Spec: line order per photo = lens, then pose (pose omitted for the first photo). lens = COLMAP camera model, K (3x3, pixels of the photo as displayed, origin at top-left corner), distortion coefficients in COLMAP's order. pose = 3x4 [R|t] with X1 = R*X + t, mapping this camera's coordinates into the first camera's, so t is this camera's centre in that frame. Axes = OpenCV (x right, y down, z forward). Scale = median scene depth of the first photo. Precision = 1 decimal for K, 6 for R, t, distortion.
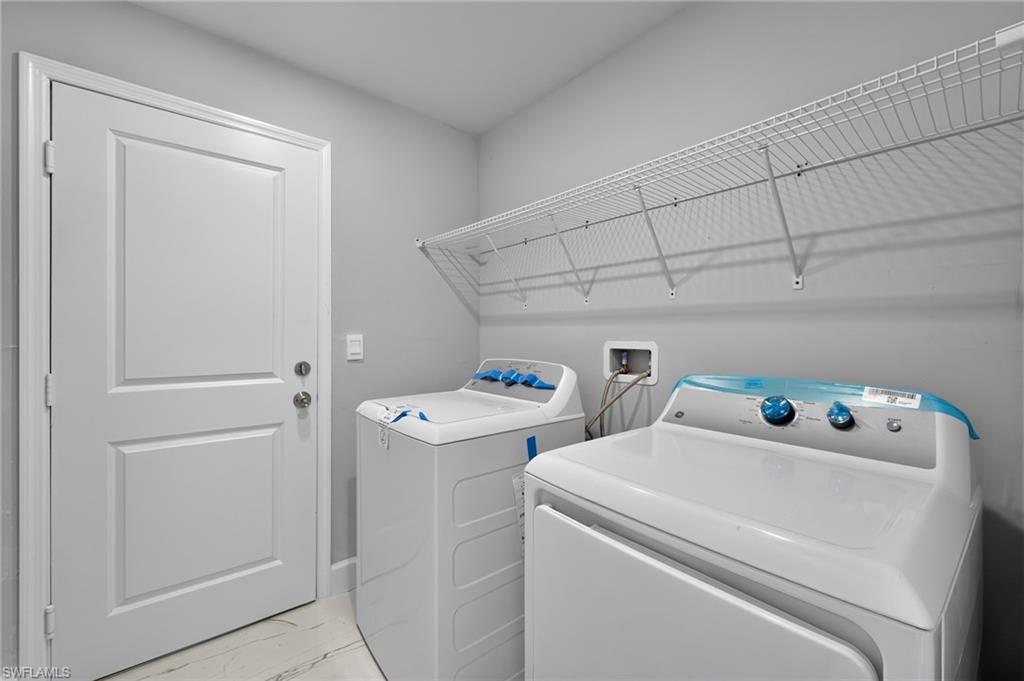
lens RADIAL K [[409.4, 0, 515.3], [0, 409.4, 338.7], [0, 0, 1]] dist [0.001664, -0.000520]
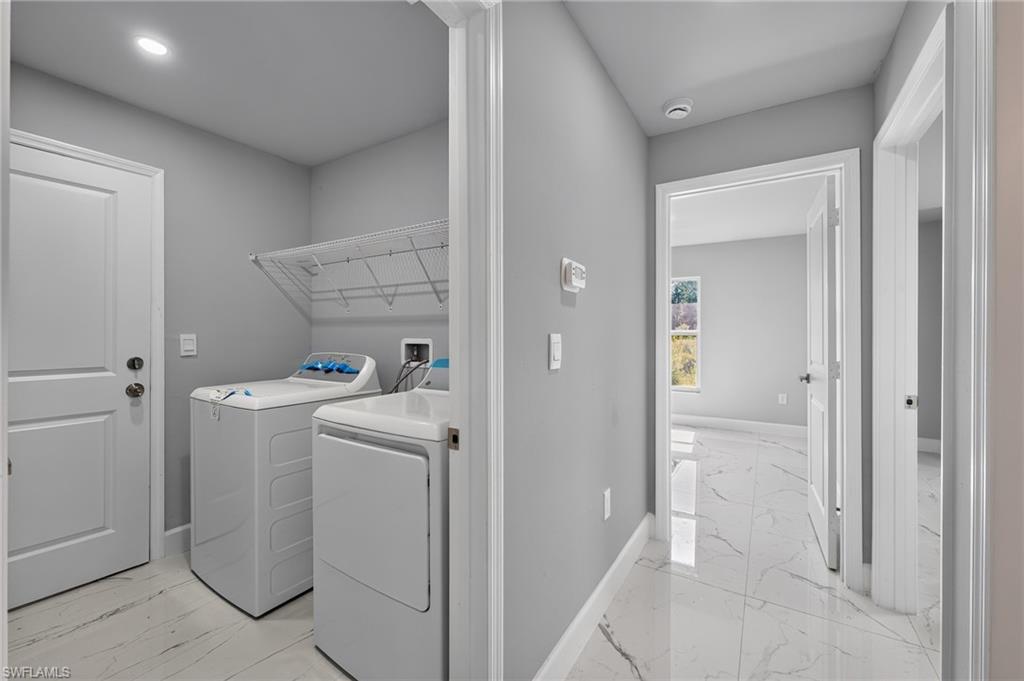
lens RADIAL K [[409.4, 0, 507.6], [0, 409.4, 336.0], [0, 0, 1]] dist [0.001664, -0.000520]
pose [[0.957213, -0.003881, 0.289359, 0.156175], [0.005111, 0.999981, -0.003495, 0.004609], [-0.289340, 0.004824, 0.957214, -0.420364]]
